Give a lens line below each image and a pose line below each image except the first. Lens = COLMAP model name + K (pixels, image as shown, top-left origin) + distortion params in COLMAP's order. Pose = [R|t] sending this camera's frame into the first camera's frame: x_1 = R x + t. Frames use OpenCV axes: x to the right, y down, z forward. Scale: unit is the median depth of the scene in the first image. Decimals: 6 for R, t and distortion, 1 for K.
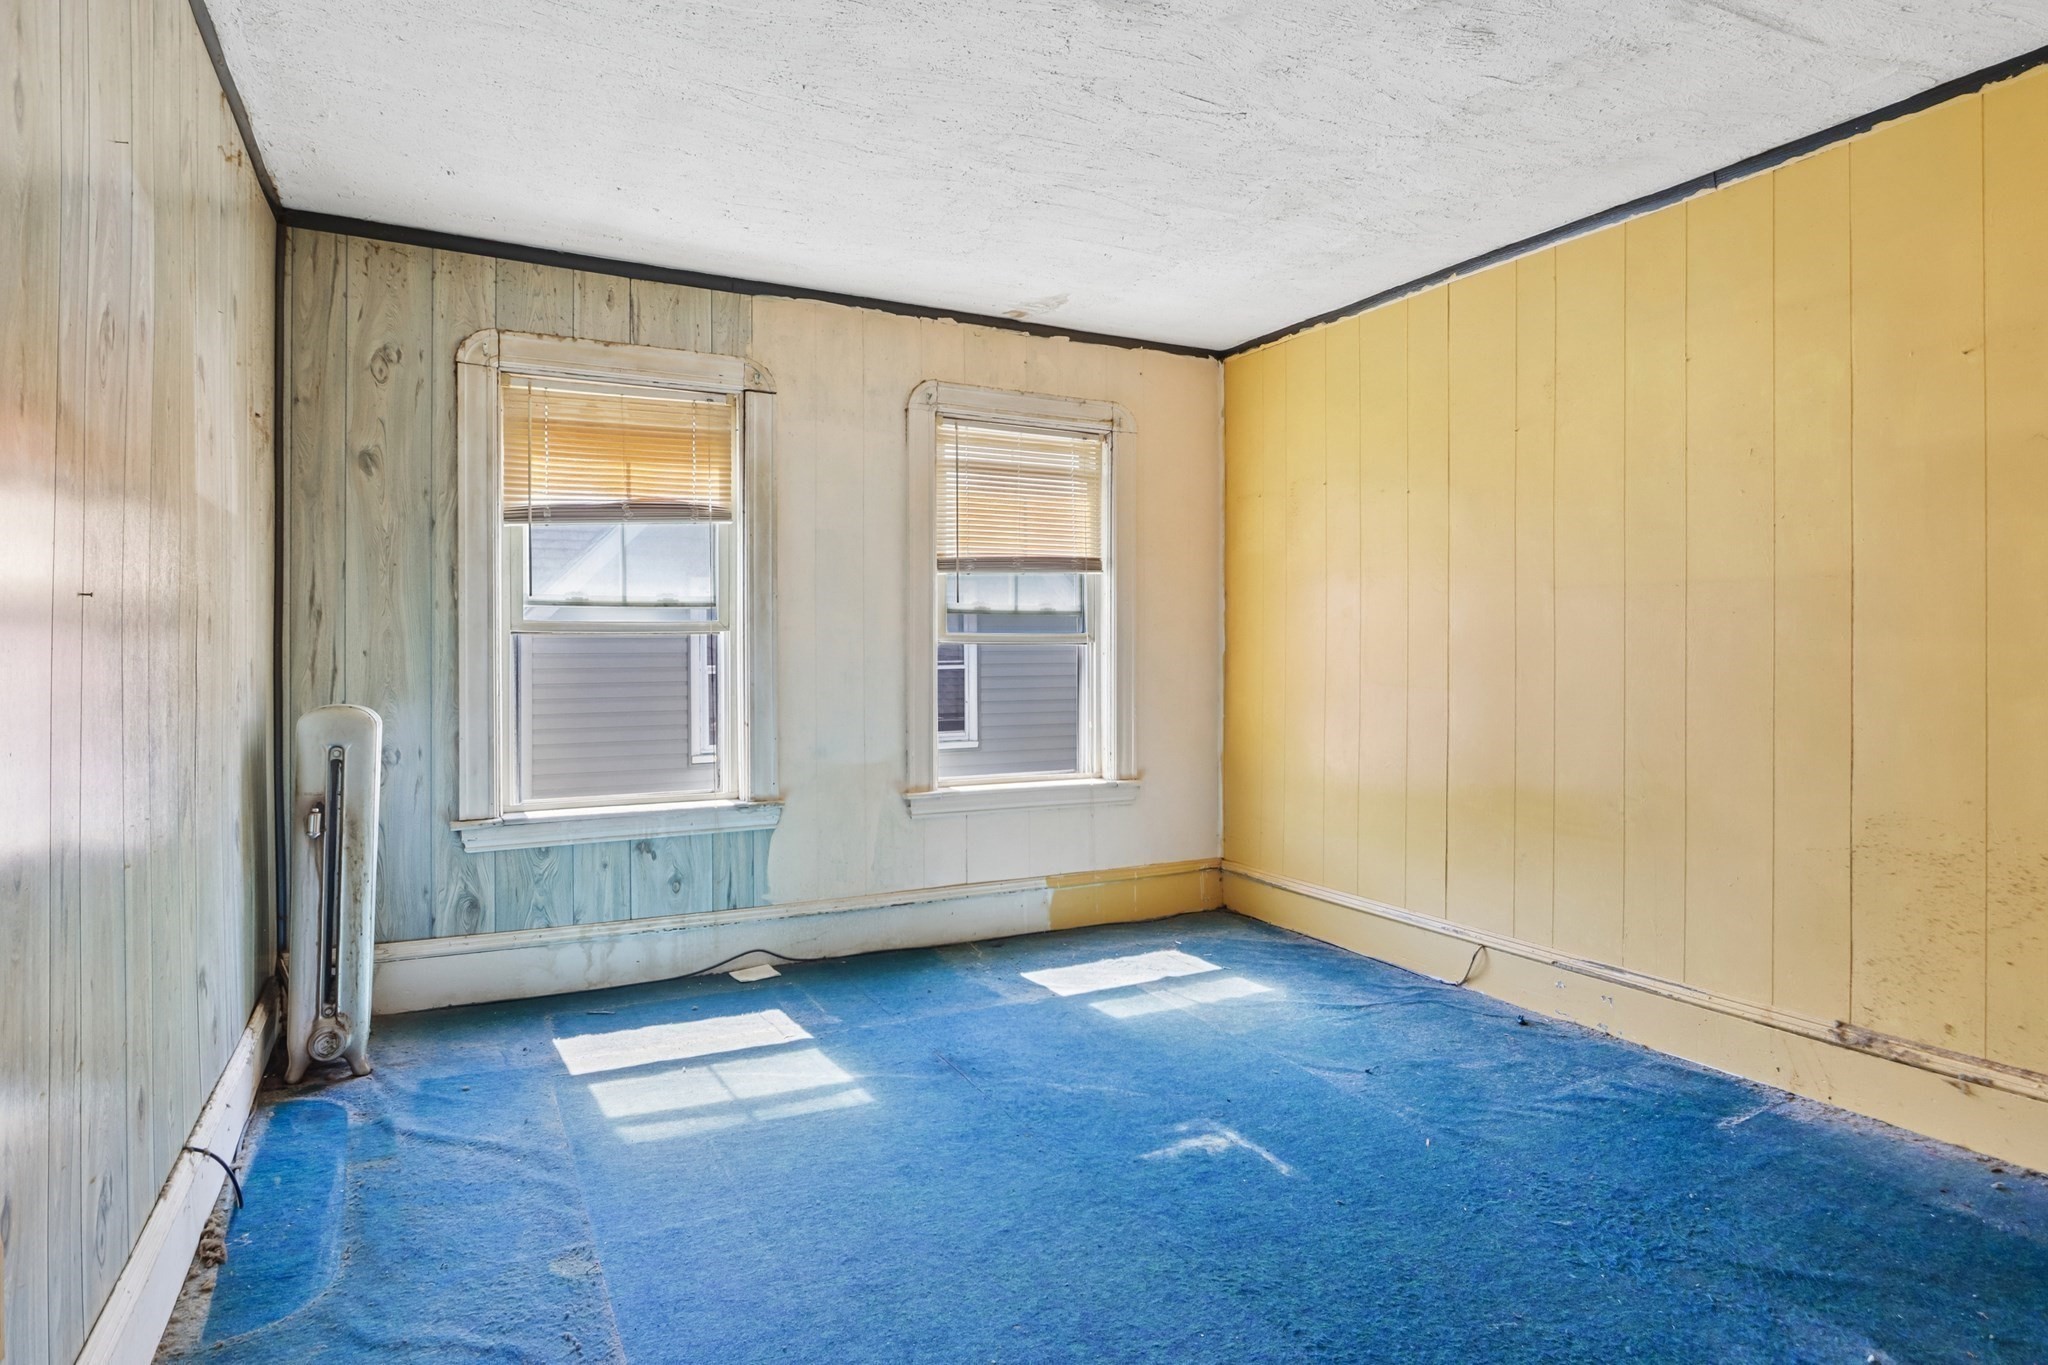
lens RADIAL K [[1113.5, 0, 1024.0], [0, 1113.5, 682.5], [0, 0, 1]] dist [-0.002998, -0.000528]
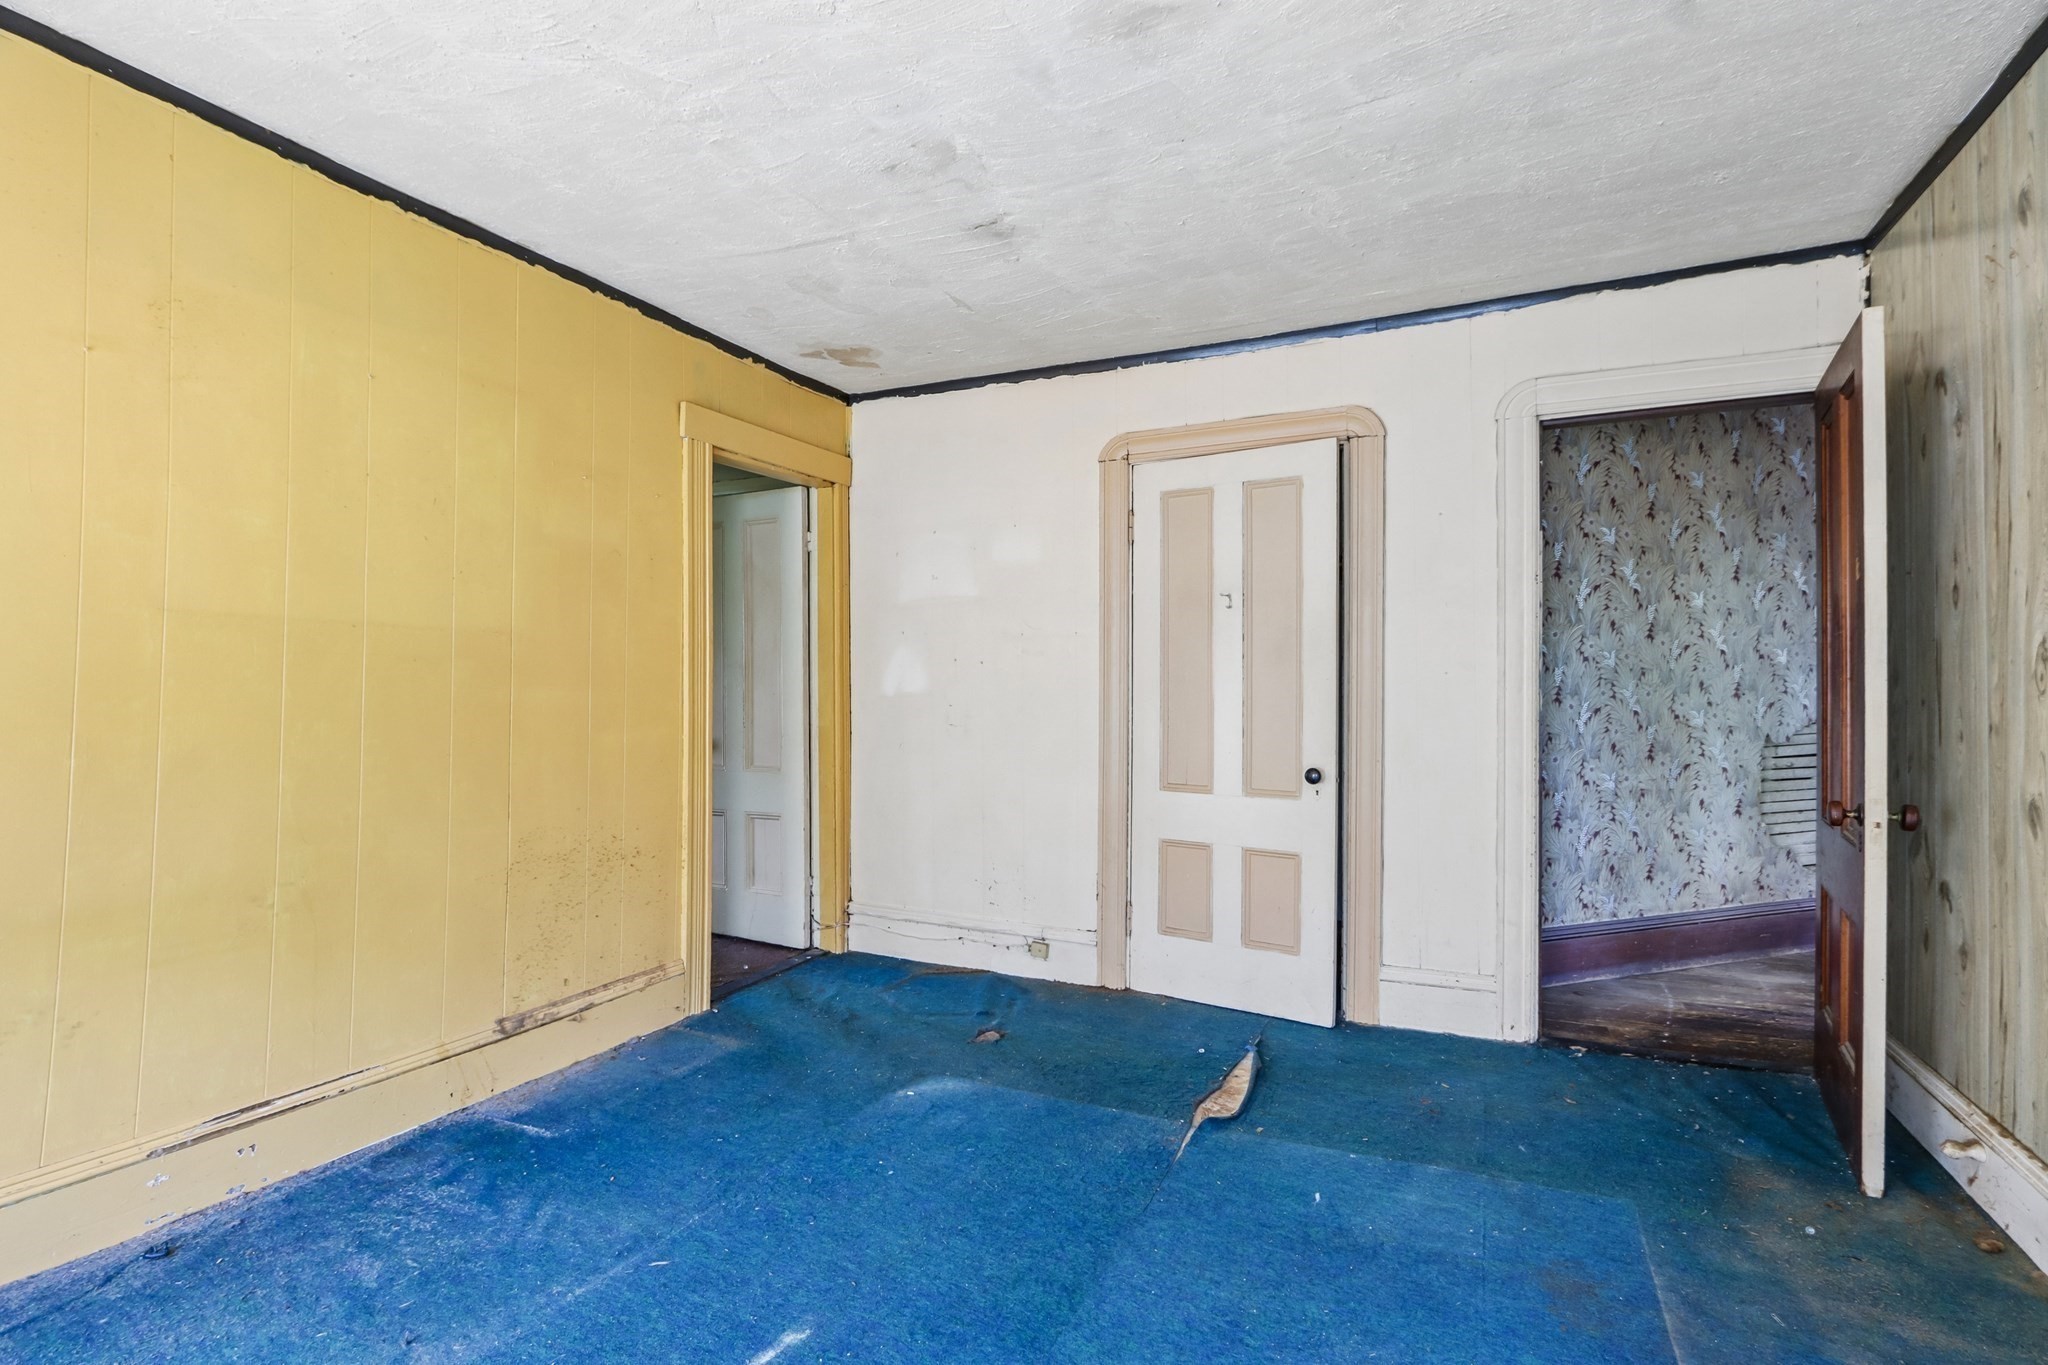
lens RADIAL K [[977.1, 0, 1024.0], [0, 977.1, 682.5], [0, 0, 1]] dist [-0.056788, 0.000115]
pose [[-0.585354, 0.000988, 0.810777, -0.395746], [0.027664, 0.999441, 0.018755, -0.051574], [-0.810306, 0.033407, -0.585054, 1.114684]]
